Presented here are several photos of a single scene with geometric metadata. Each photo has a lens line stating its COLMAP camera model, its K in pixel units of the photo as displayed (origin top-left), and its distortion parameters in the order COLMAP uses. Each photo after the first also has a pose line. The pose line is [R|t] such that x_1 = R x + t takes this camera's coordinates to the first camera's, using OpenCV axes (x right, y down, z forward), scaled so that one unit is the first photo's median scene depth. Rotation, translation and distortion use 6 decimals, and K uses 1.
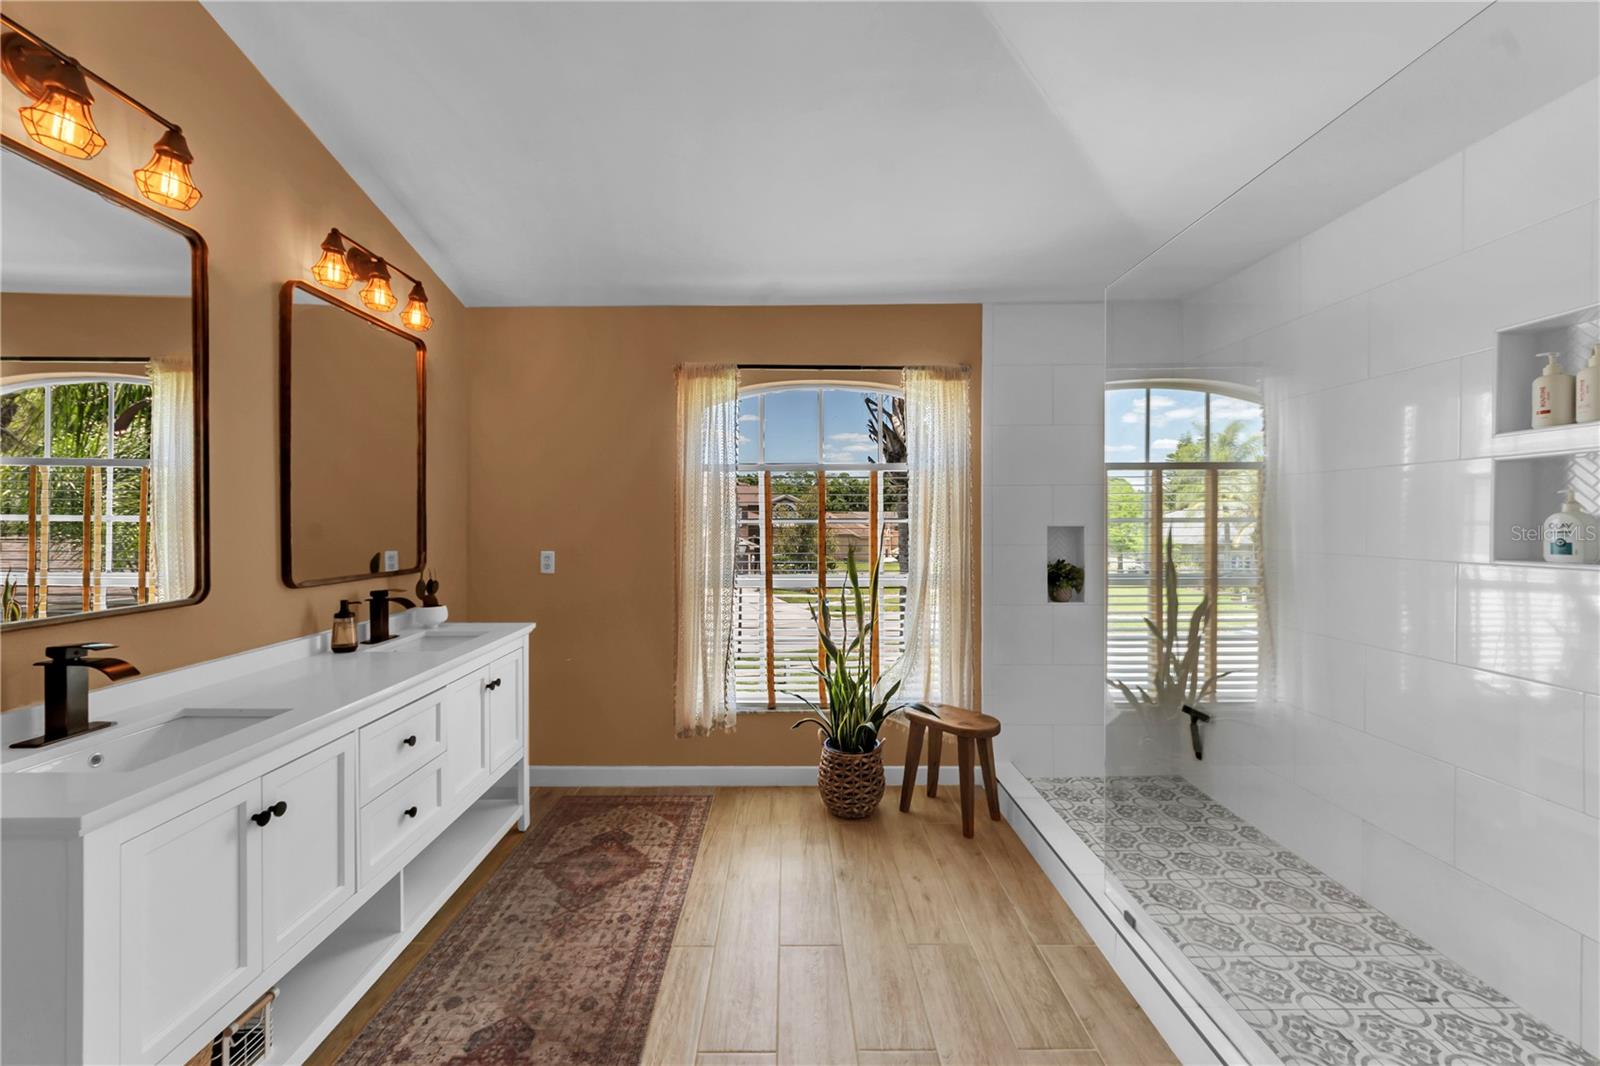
lens RADIAL K [[648.4, 0, 798.1], [0, 648.4, 528.5], [0, 0, 1]] dist [0.005503, -0.001586]
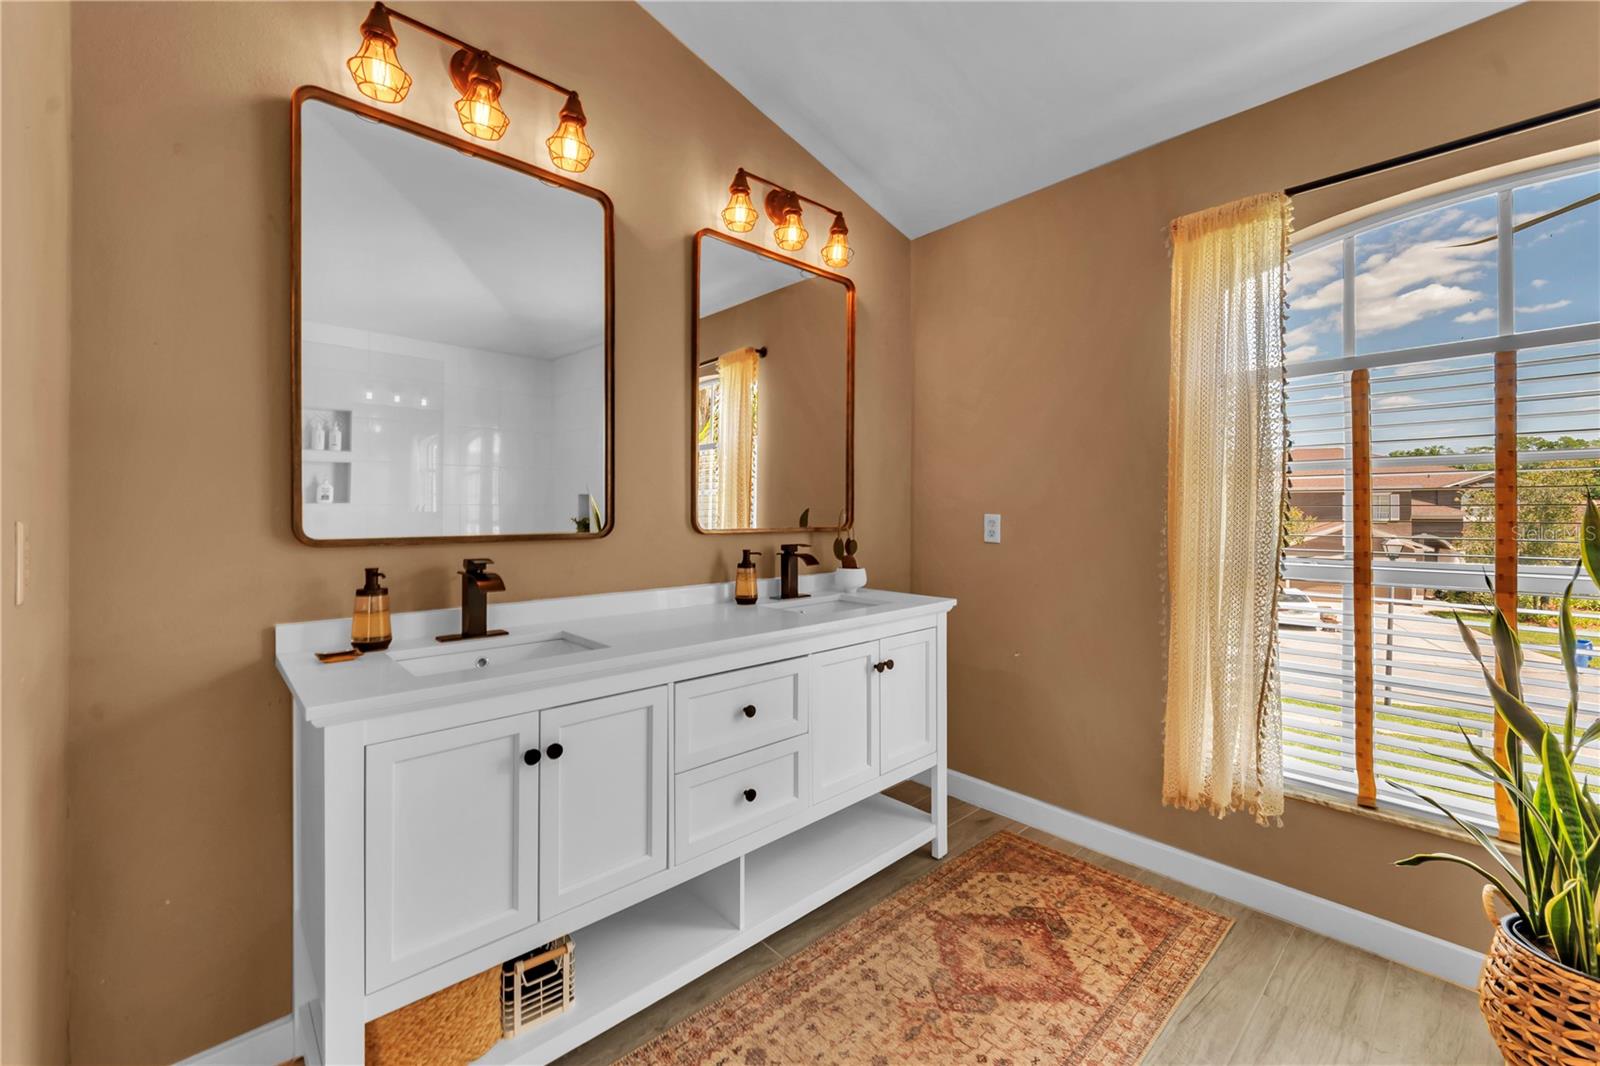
lens RADIAL K [[648.4, 0, 801.5], [0, 648.4, 517.2], [0, 0, 1]] dist [0.005503, -0.001586]
pose [[0.663404, 0.001310, -0.748261, 0.066648], [-0.011300, 0.999902, -0.008268, 0.058901], [0.748176, 0.013940, 0.663353, 0.363145]]
